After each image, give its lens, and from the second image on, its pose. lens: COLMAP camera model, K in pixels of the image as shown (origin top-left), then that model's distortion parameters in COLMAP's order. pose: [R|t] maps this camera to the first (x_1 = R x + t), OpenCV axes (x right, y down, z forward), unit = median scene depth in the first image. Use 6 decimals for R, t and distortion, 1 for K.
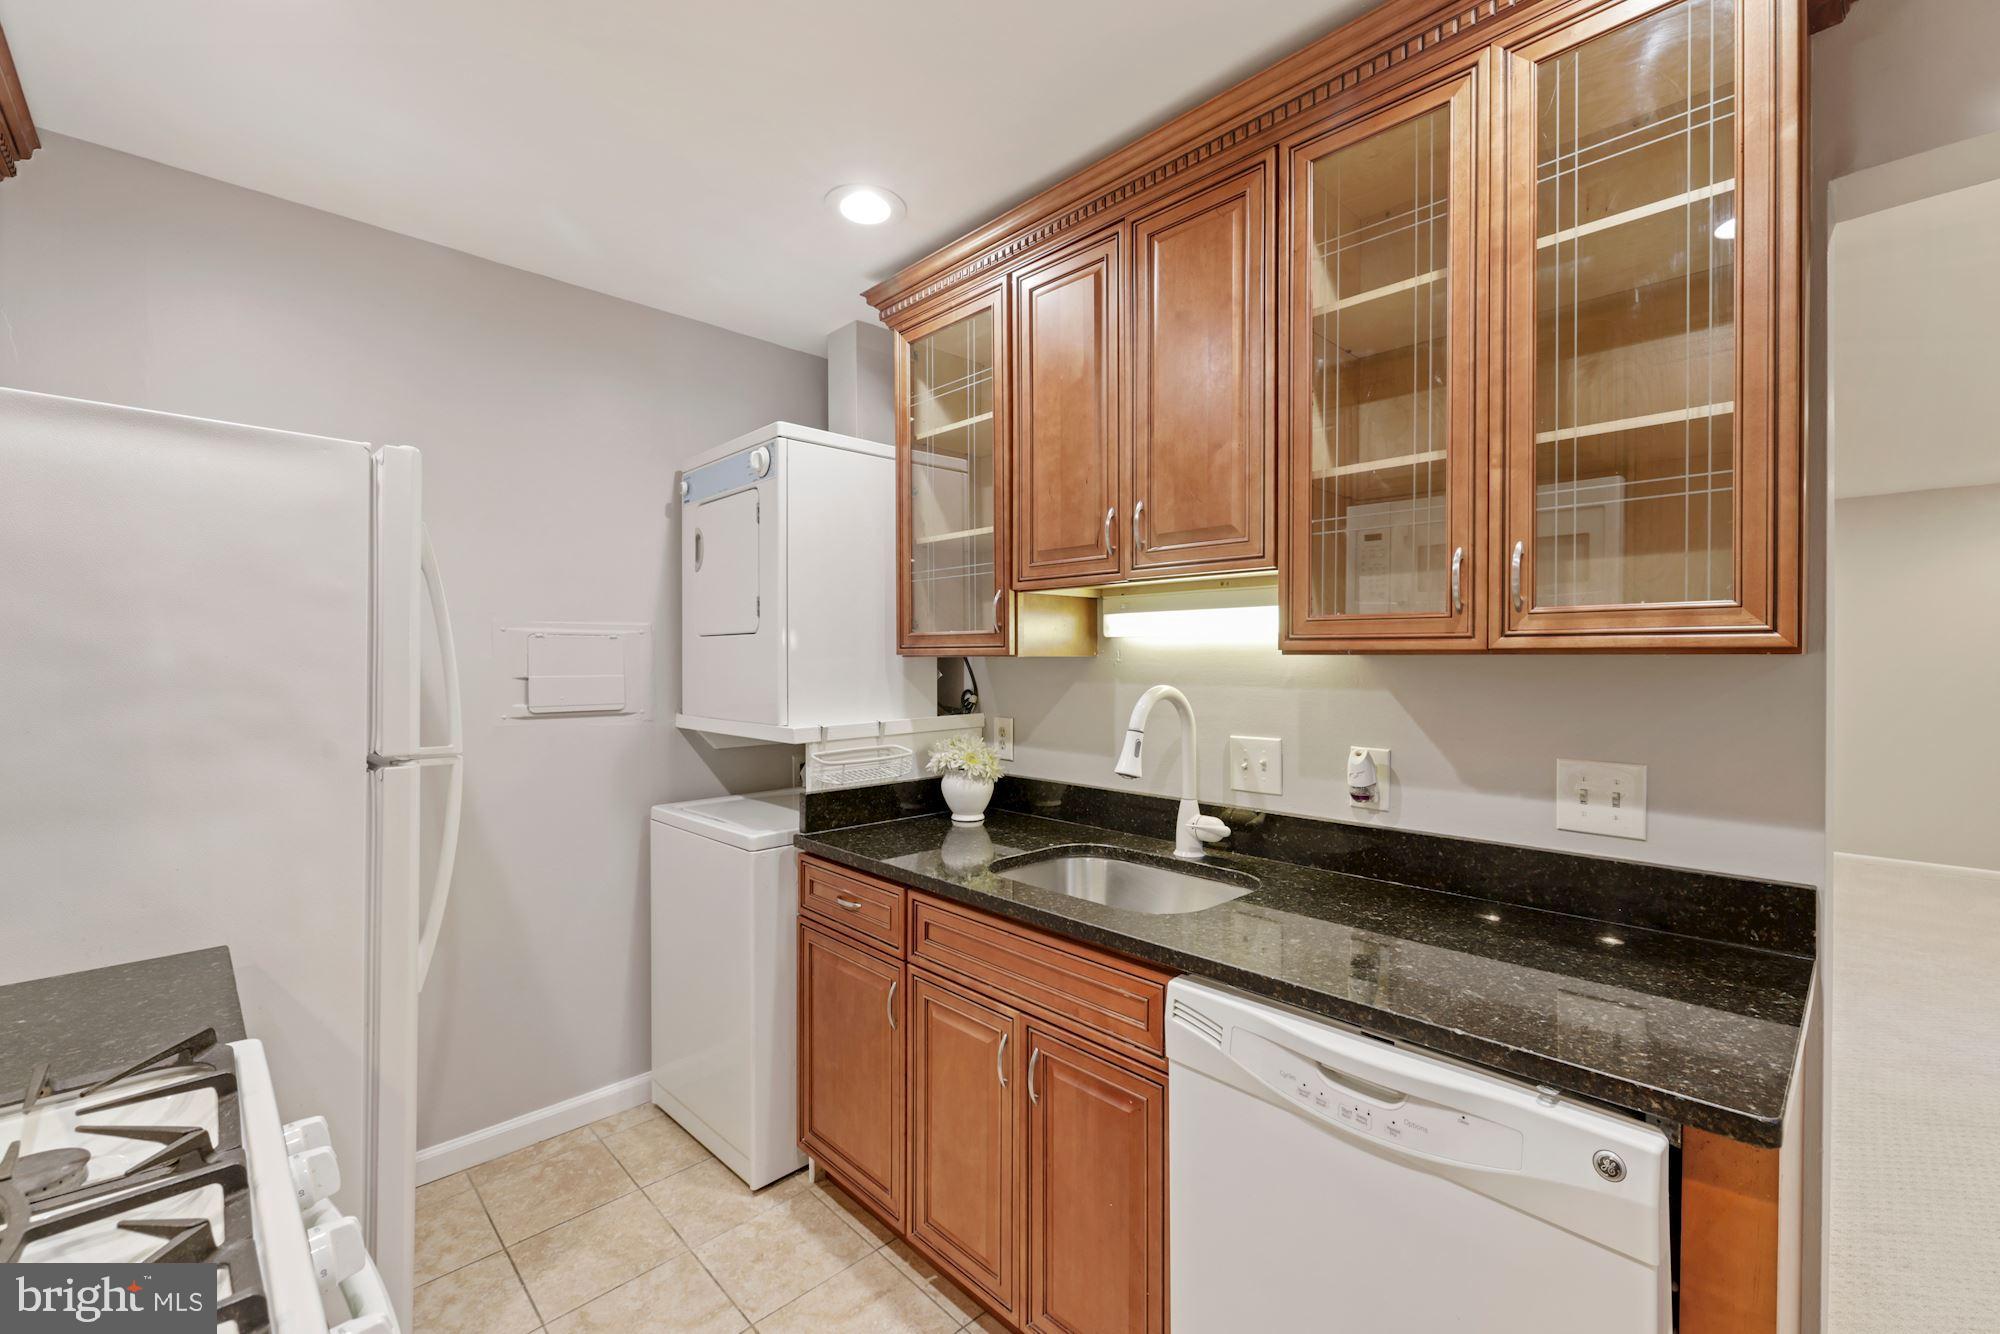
lens RADIAL K [[836.0, 0, 1020.0], [0, 836.0, 661.9], [0, 0, 1]] dist [-0.004184, 0.000695]
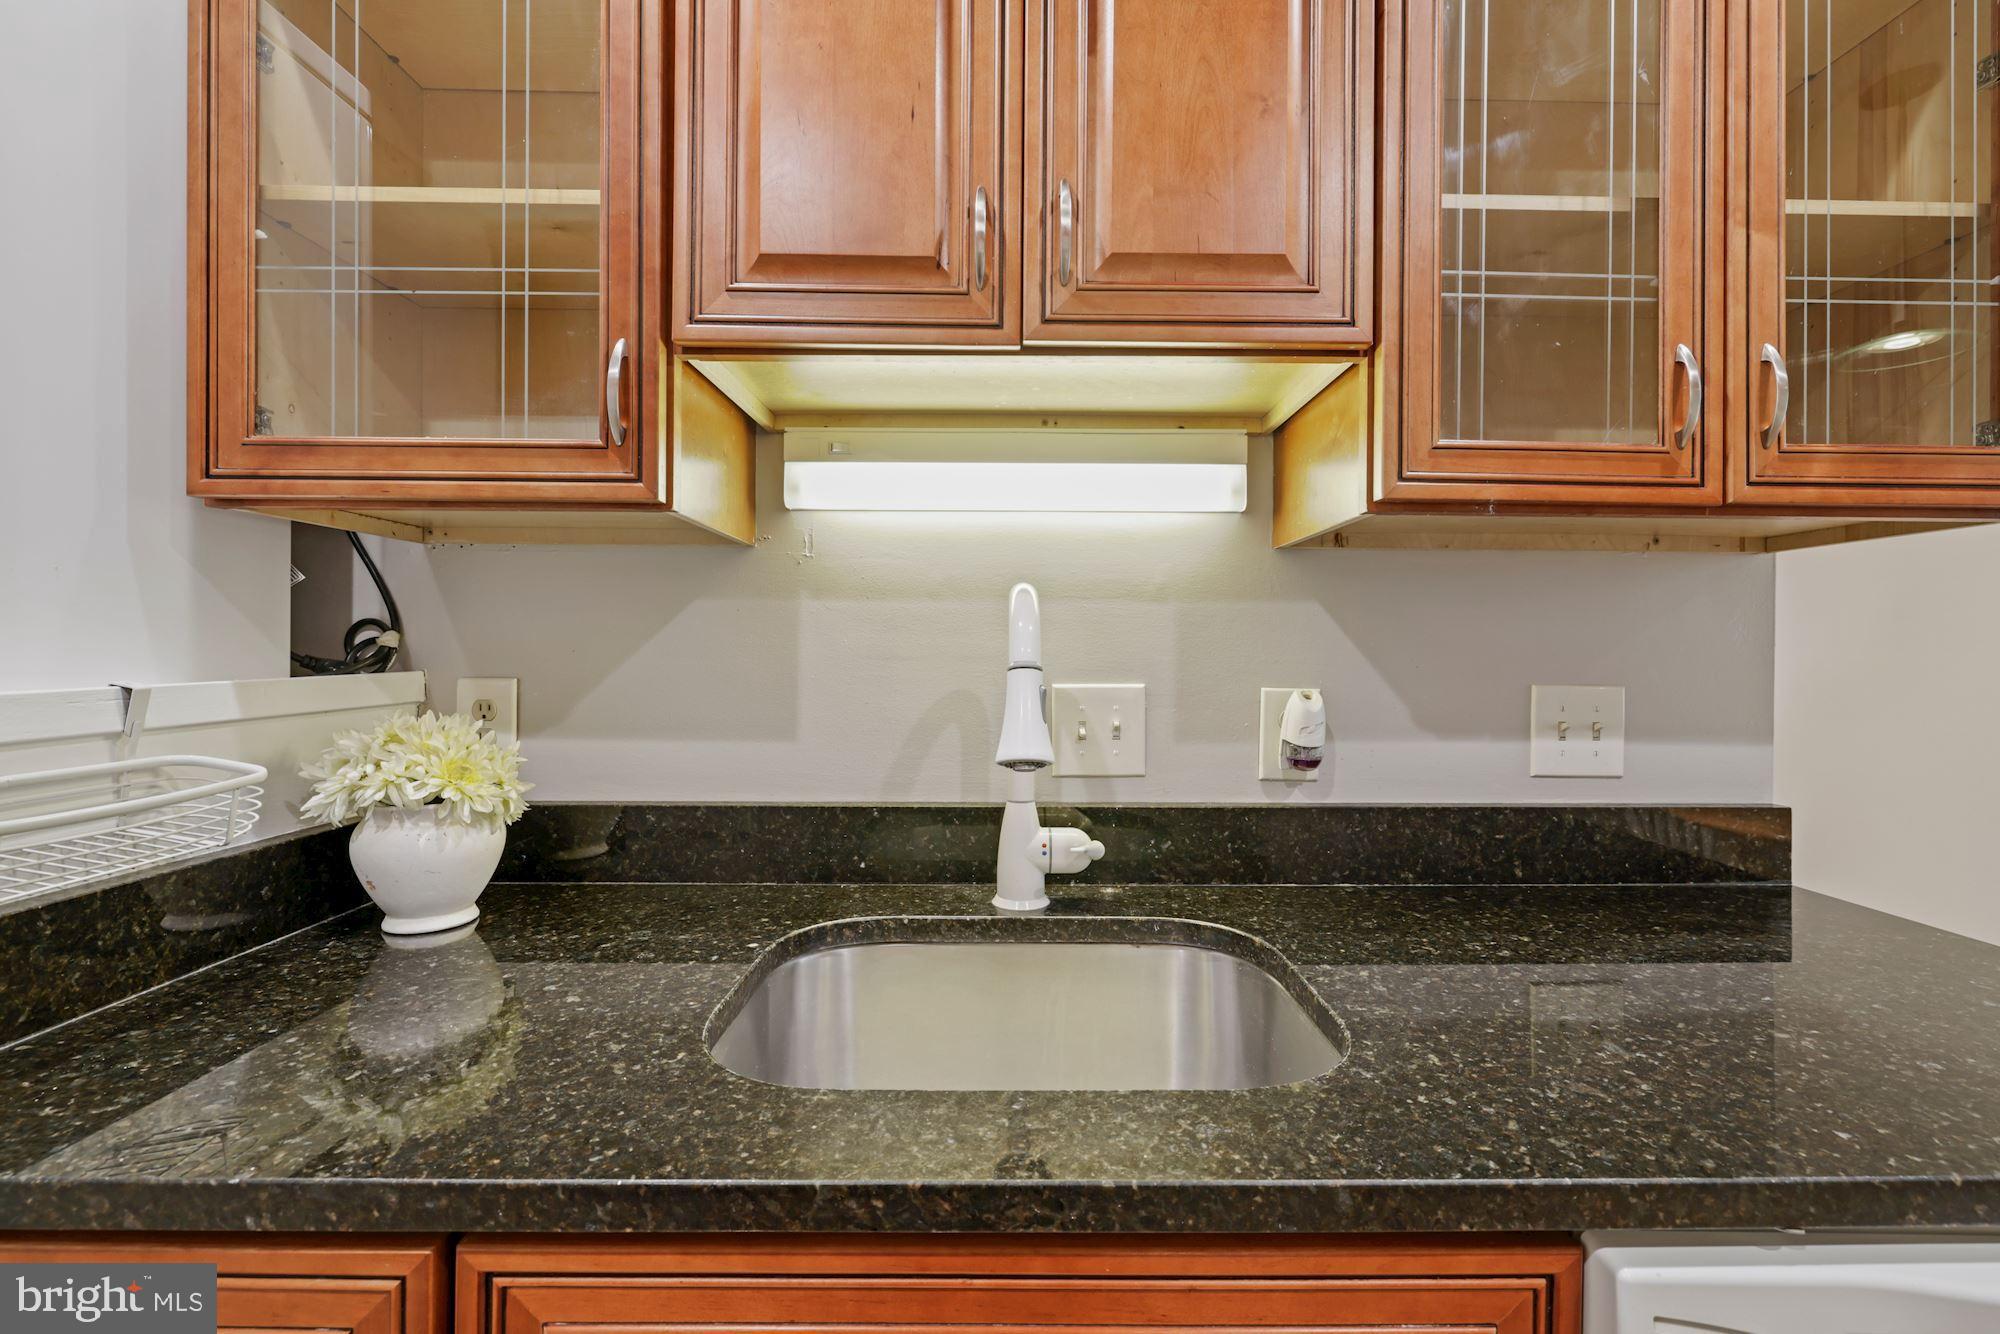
lens RADIAL K [[836.0, 0, 1020.1], [0, 836.0, 651.0], [0, 0, 1]] dist [-0.004184, 0.000695]
pose [[0.693633, 0.005166, 0.720310, -0.168435], [-0.003972, 0.999987, -0.003347, 0.060539], [-0.720318, -0.000539, 0.693644, 0.551694]]
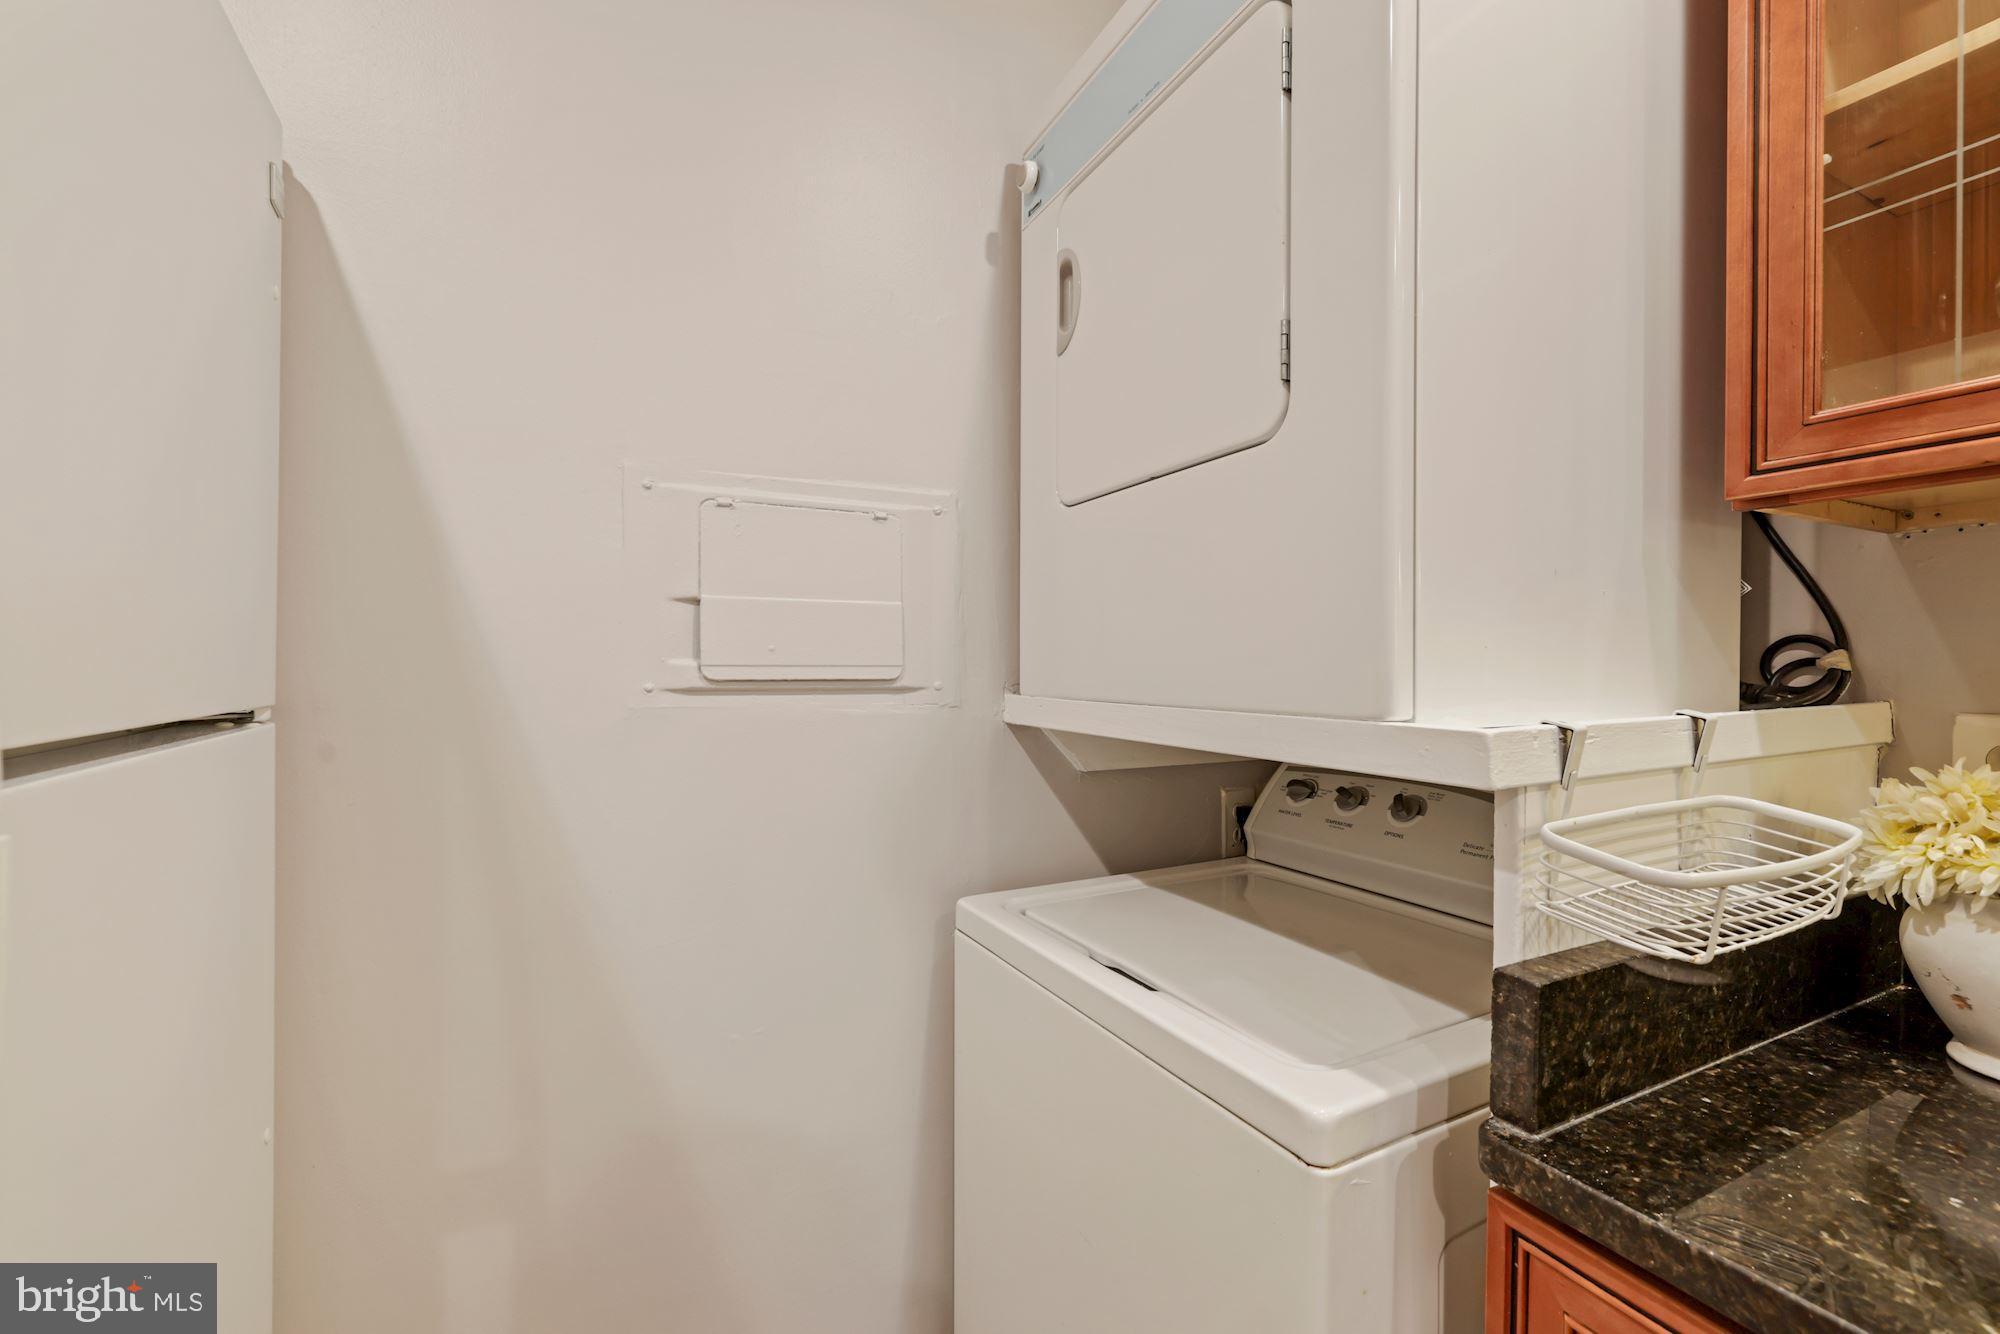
lens RADIAL K [[836.0, 0, 1018.6], [0, 836.0, 672.6], [0, 0, 1]] dist [-0.004184, 0.000695]
pose [[0.954685, 0.005763, -0.297564, -0.324735], [-0.004506, 0.999978, 0.004911, 0.058726], [0.297585, -0.003348, 0.954689, 0.682958]]
